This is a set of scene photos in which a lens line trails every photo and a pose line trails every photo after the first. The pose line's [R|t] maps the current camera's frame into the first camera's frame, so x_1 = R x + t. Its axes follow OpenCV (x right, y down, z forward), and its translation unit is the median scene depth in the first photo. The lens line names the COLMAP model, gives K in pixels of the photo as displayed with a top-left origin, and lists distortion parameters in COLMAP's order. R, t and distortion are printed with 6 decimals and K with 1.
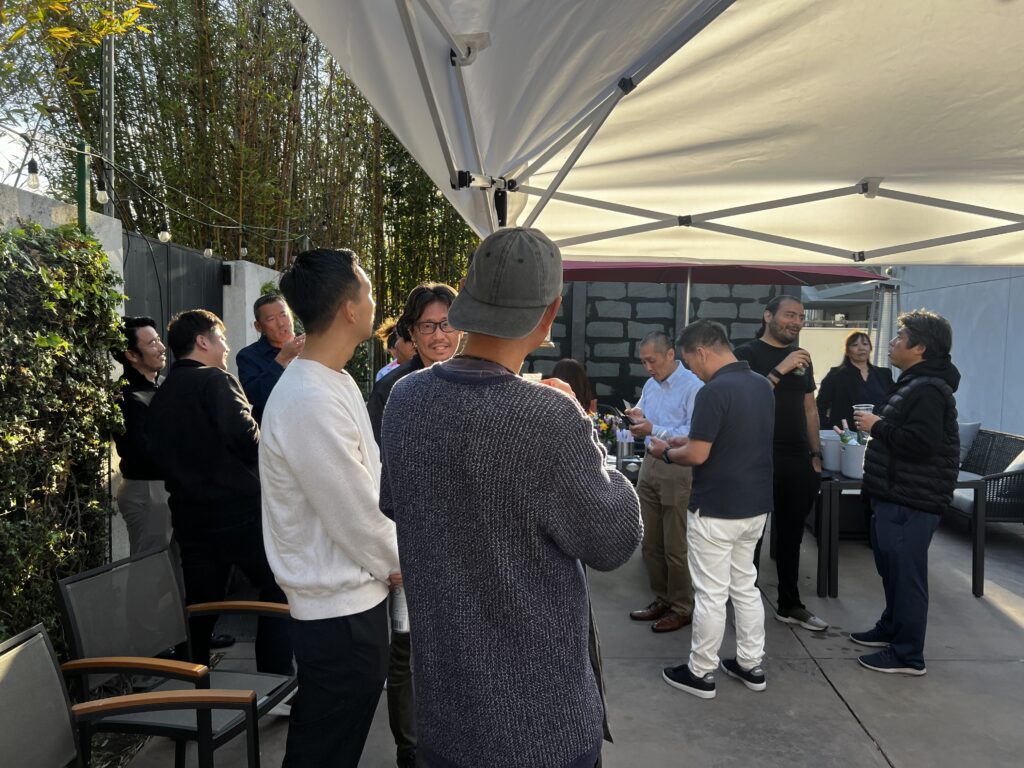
lens RADIAL K [[773.3, 0, 512.0], [0, 773.3, 384.9], [0, 0, 1]] dist [-0.002770, -0.005371]
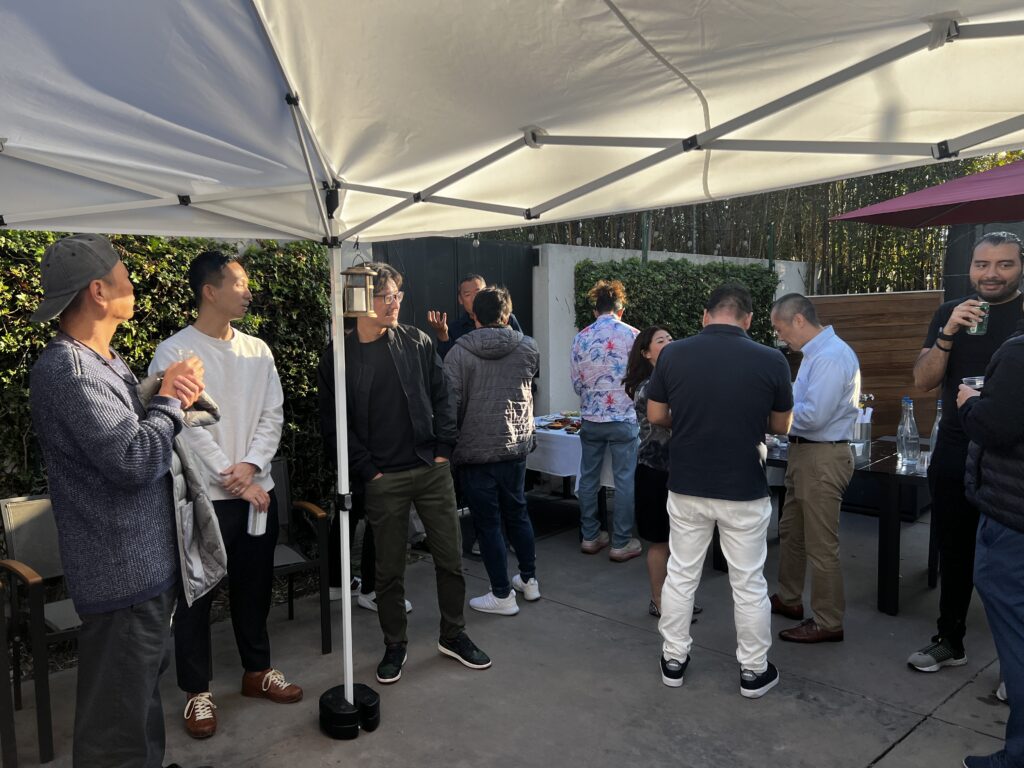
lens RADIAL K [[773.3, 0, 510.5], [0, 773.3, 383.2], [0, 0, 1]] dist [-0.002770, -0.005371]
pose [[0.722825, 0.040607, -0.689837, 1.072114], [-0.015335, 0.998969, 0.042736, -0.001481], [0.690860, -0.020312, 0.722703, 0.302992]]
